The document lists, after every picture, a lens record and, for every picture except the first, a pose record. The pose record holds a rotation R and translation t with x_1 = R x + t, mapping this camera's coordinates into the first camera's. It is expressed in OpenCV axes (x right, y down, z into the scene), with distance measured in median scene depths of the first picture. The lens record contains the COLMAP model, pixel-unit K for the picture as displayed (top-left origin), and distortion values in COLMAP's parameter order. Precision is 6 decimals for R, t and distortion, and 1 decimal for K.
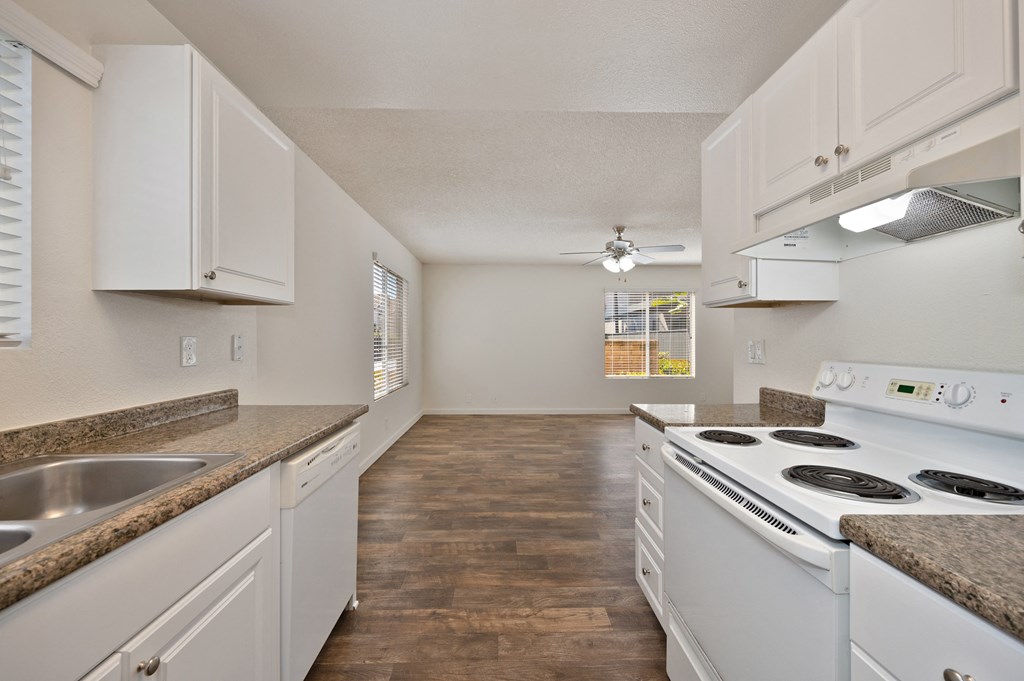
lens RADIAL K [[401.6, 0, 512.0], [0, 401.6, 340.5], [0, 0, 1]] dist [-0.001099, -0.000290]
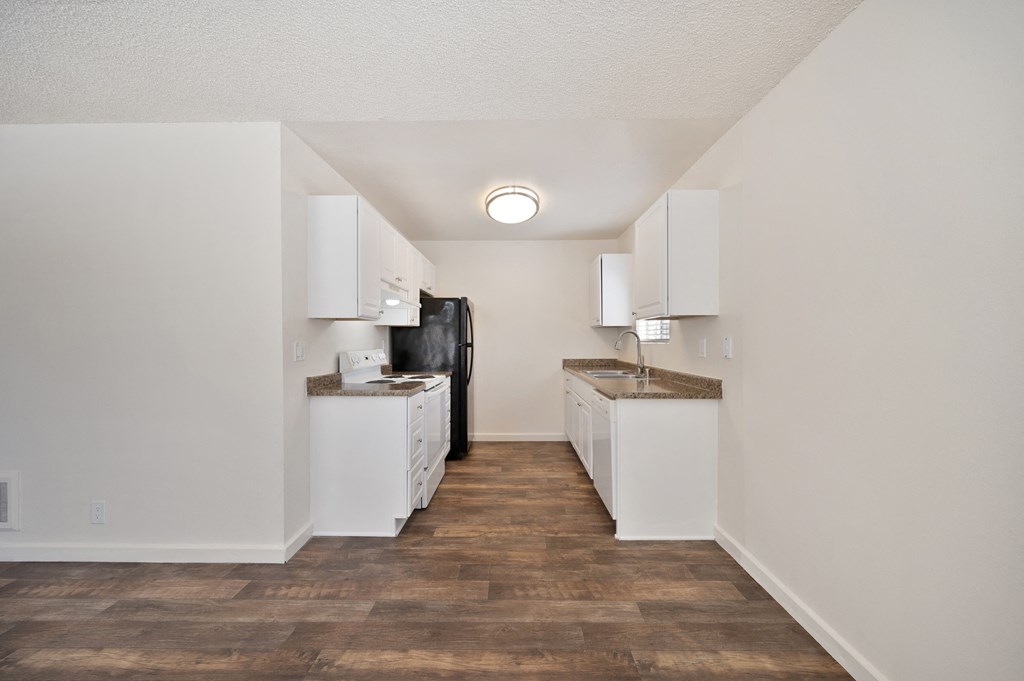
lens RADIAL K [[401.6, 0, 512.0], [0, 401.6, 340.5], [0, 0, 1]] dist [-0.001099, -0.000290]
pose [[-0.999381, 0.002413, 0.035110, -0.080353], [0.002537, 0.999991, 0.003500, -0.006822], [-0.035101, 0.003587, -0.999377, 2.148393]]
